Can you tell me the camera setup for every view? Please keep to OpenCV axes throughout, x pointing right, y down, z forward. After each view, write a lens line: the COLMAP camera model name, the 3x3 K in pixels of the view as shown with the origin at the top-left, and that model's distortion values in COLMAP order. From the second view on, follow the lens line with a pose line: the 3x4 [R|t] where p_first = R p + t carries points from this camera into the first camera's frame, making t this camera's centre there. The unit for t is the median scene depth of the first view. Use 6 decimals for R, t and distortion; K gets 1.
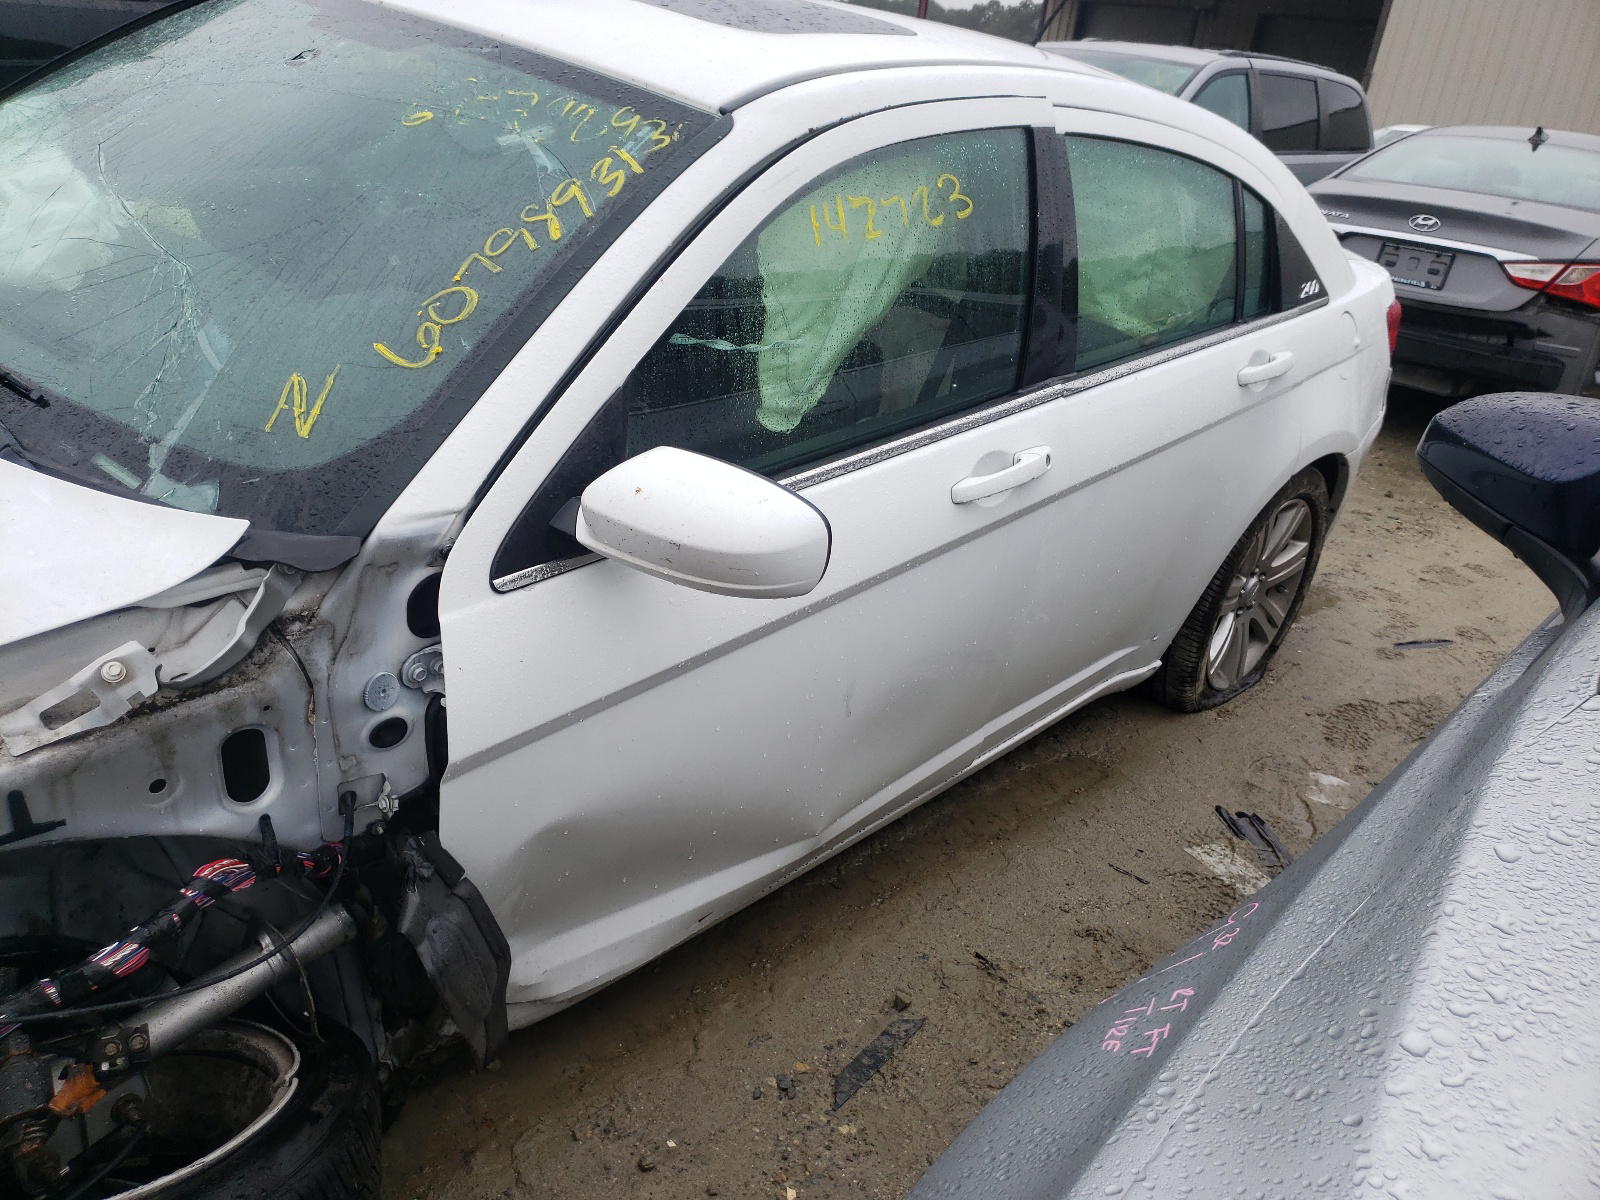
lens RADIAL K [[1251.5, 0, 799.5], [0, 1251.5, 573.2], [0, 0, 1]] dist [0.011400, 0.002811]
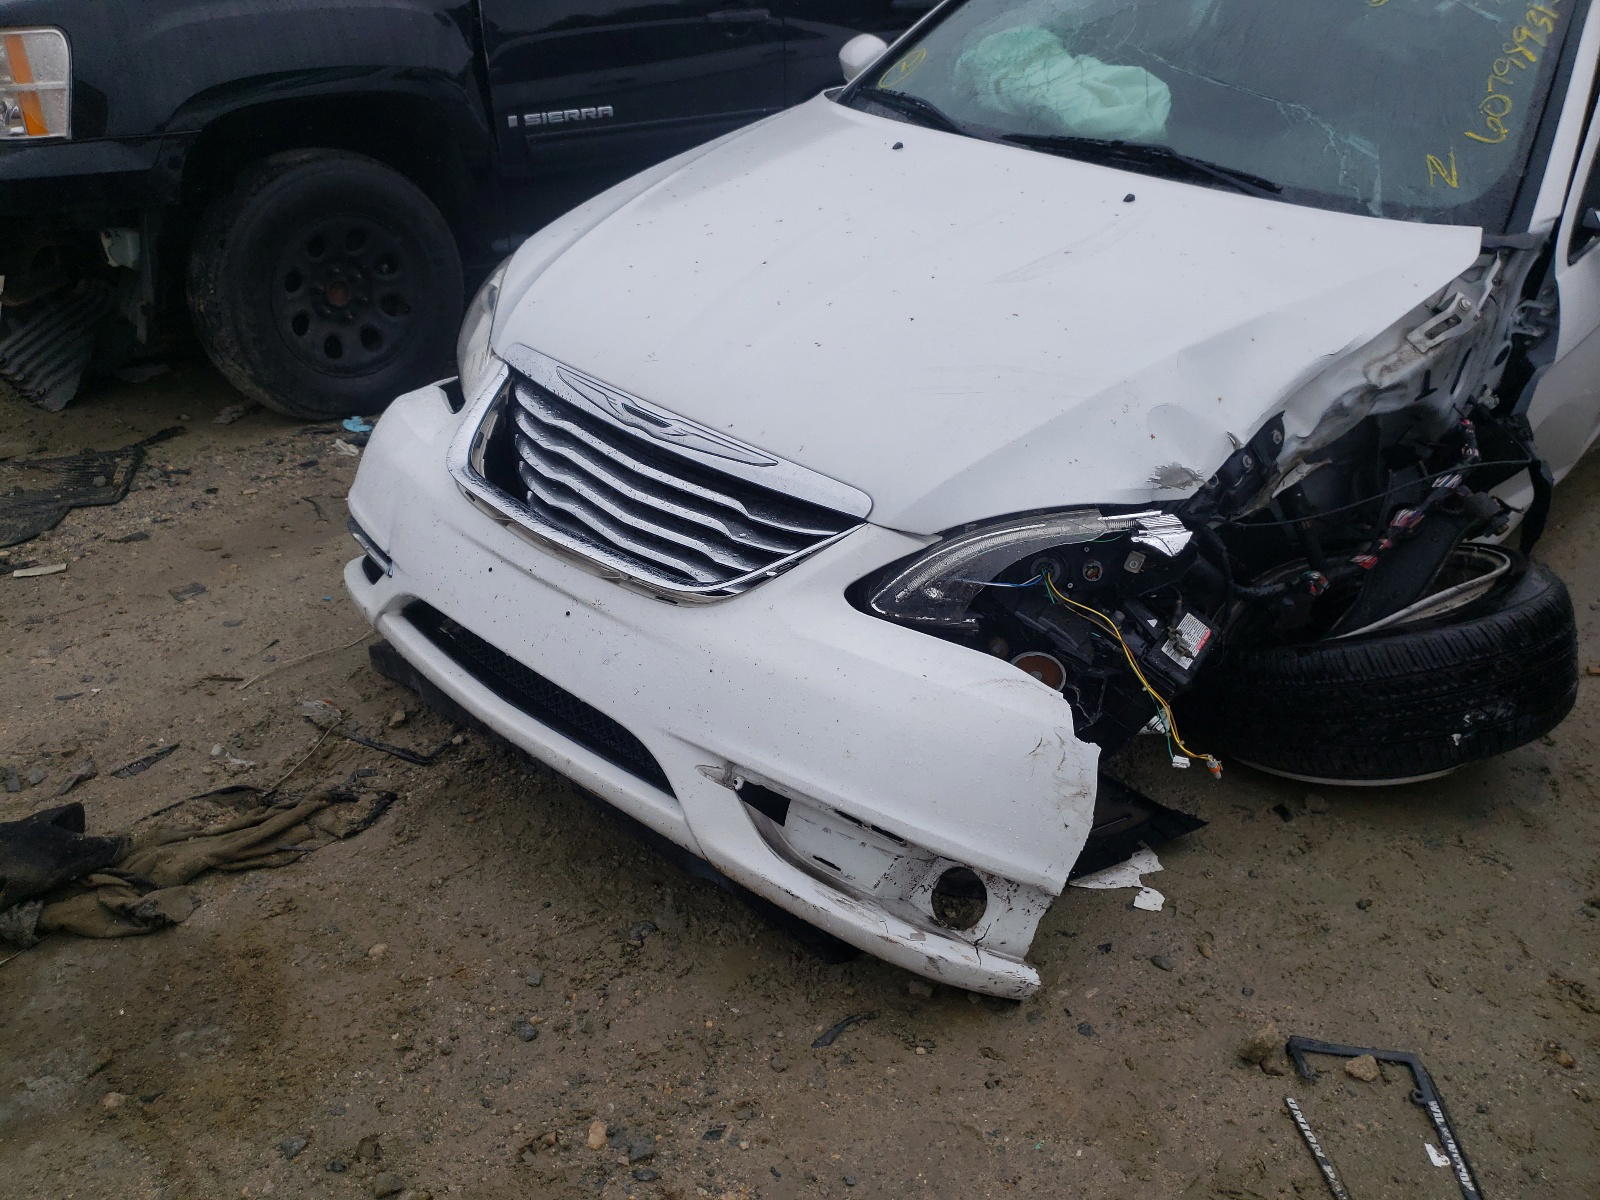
lens RADIAL K [[1278.6, 0, 800.0], [0, 1278.6, 600.0], [0, 0, 1]] dist [0.030264, -0.049920]
pose [[0.993644, -0.107471, -0.033482, -0.608873], [0.109792, 0.990919, 0.077627, 0.103520], [0.024835, -0.080810, 0.996420, -0.397498]]
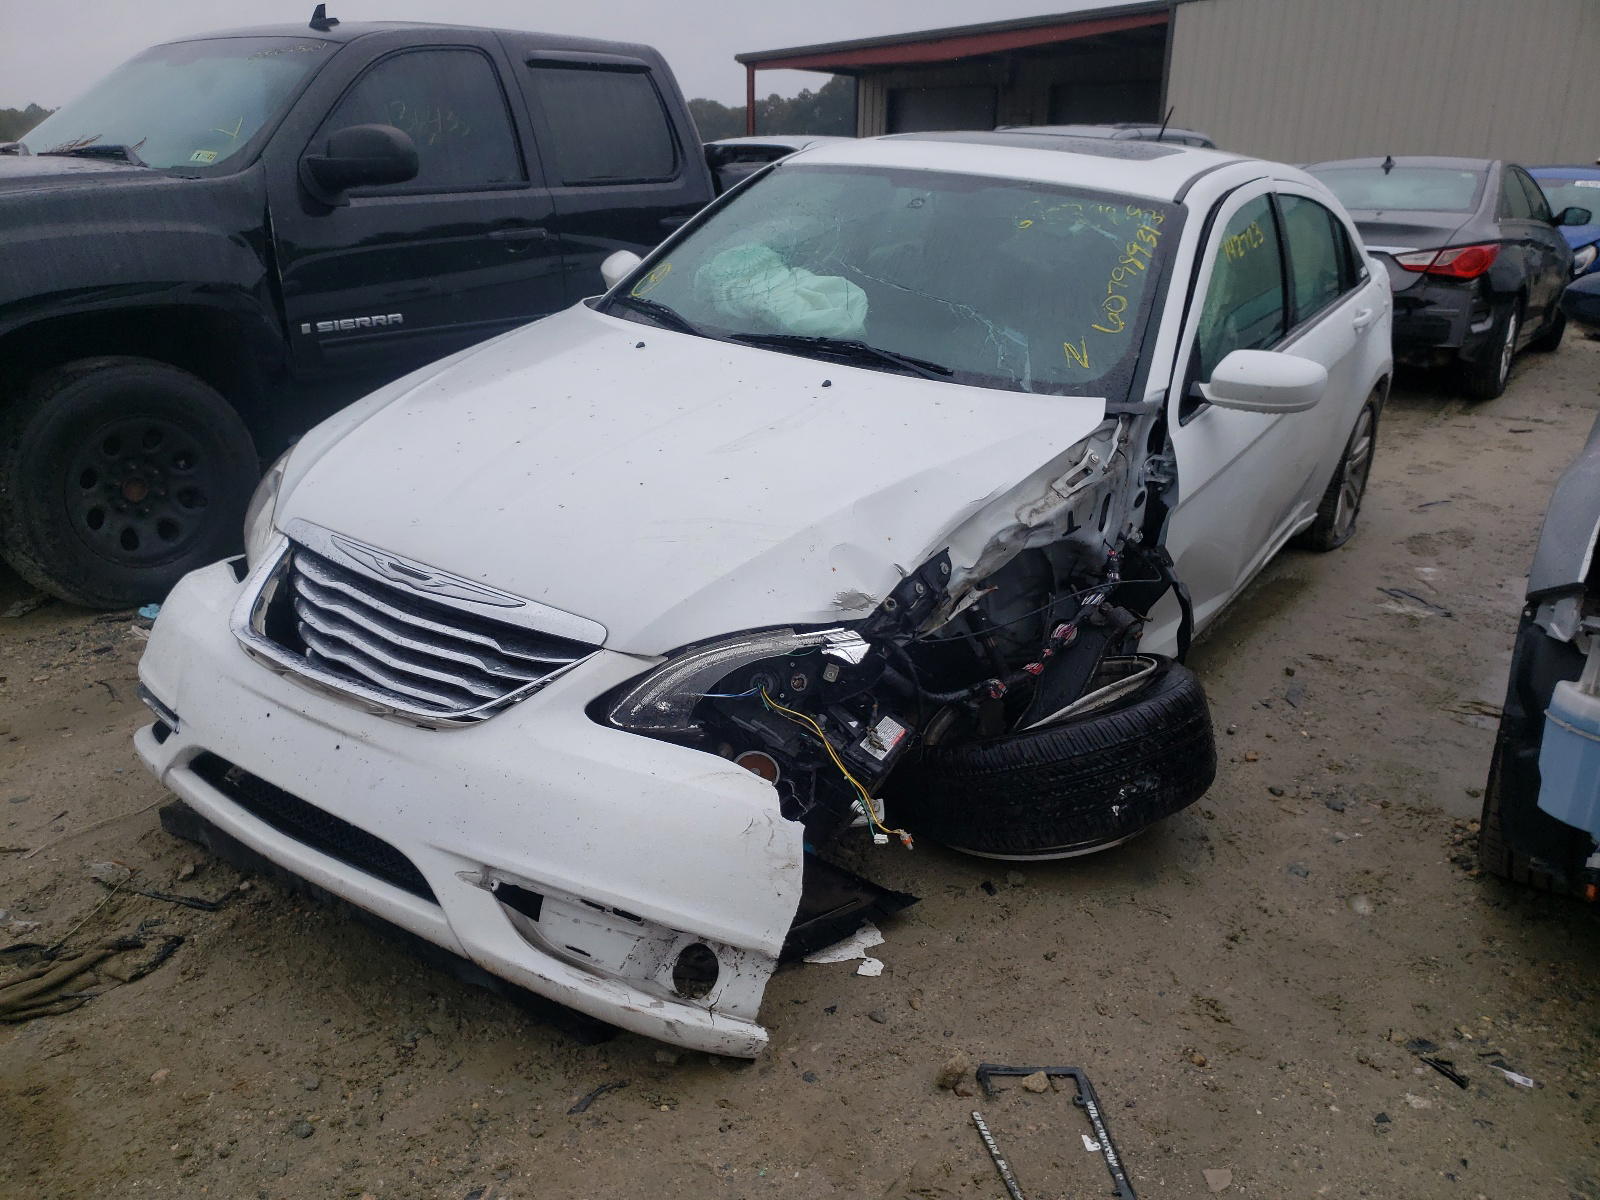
lens RADIAL K [[1260.2, 0, 800.0], [0, 1260.2, 600.0], [0, 0, 1]] dist [-0.011707, 0.040422]
pose [[0.980226, -0.157881, 0.119295, -0.562341], [0.163780, 0.985632, -0.041311, 0.137978], [-0.111059, 0.060032, 0.991999, -0.504377]]
